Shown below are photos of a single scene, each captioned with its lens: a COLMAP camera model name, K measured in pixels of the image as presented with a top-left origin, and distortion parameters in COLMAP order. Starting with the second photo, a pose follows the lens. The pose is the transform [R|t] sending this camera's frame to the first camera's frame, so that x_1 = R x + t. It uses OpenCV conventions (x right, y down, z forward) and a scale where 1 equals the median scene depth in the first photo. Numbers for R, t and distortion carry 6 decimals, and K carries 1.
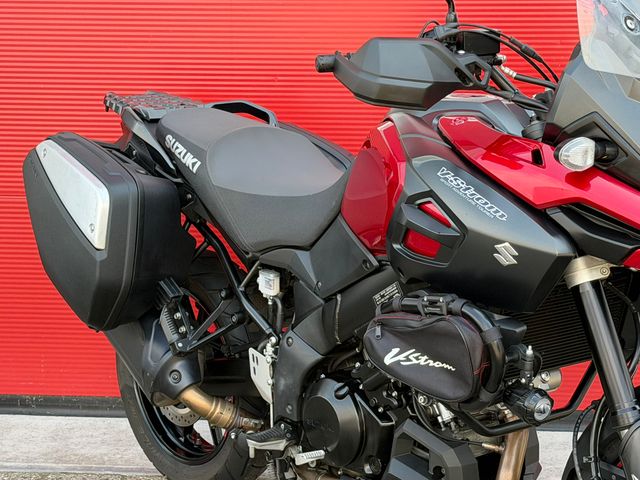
lens RADIAL K [[1456.7, 0, 320.0], [0, 1456.7, 240.0], [0, 0, 1]] dist [0.093057, 0.682260]
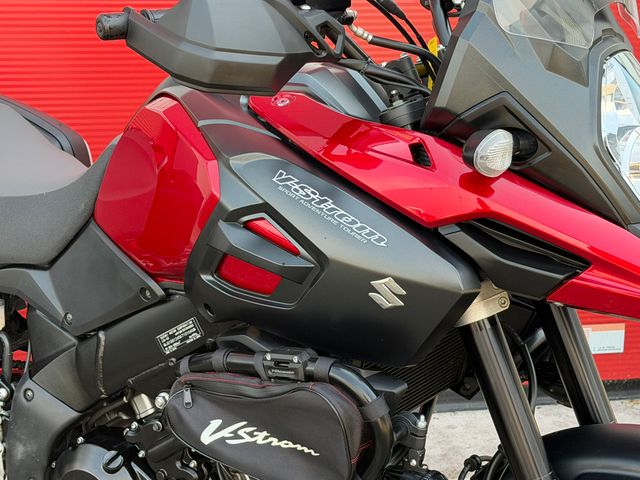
lens RADIAL K [[1354.7, 0, 320.0], [0, 1354.7, 240.0], [0, 0, 1]] dist [0.125234, 0.236725]
pose [[0.954294, -0.064089, 0.291918, -0.090273], [0.044199, 0.996261, 0.074235, -0.062642], [-0.295584, -0.057939, 0.953558, 0.352744]]
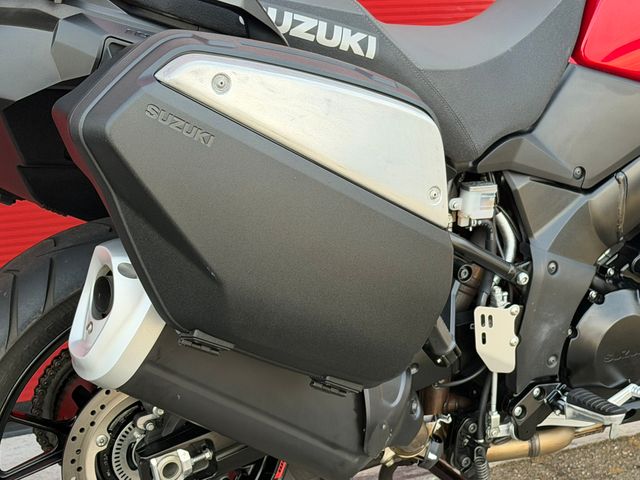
lens RADIAL K [[1442.3, 0, 320.0], [0, 1442.3, 240.0], [0, 0, 1]] dist [0.155307, 0.297926]
pose [[0.180182, -0.299185, 0.937029, -0.782320], [0.137911, 0.950894, 0.277093, -0.168957], [-0.973917, 0.079300, 0.212595, 1.126837]]
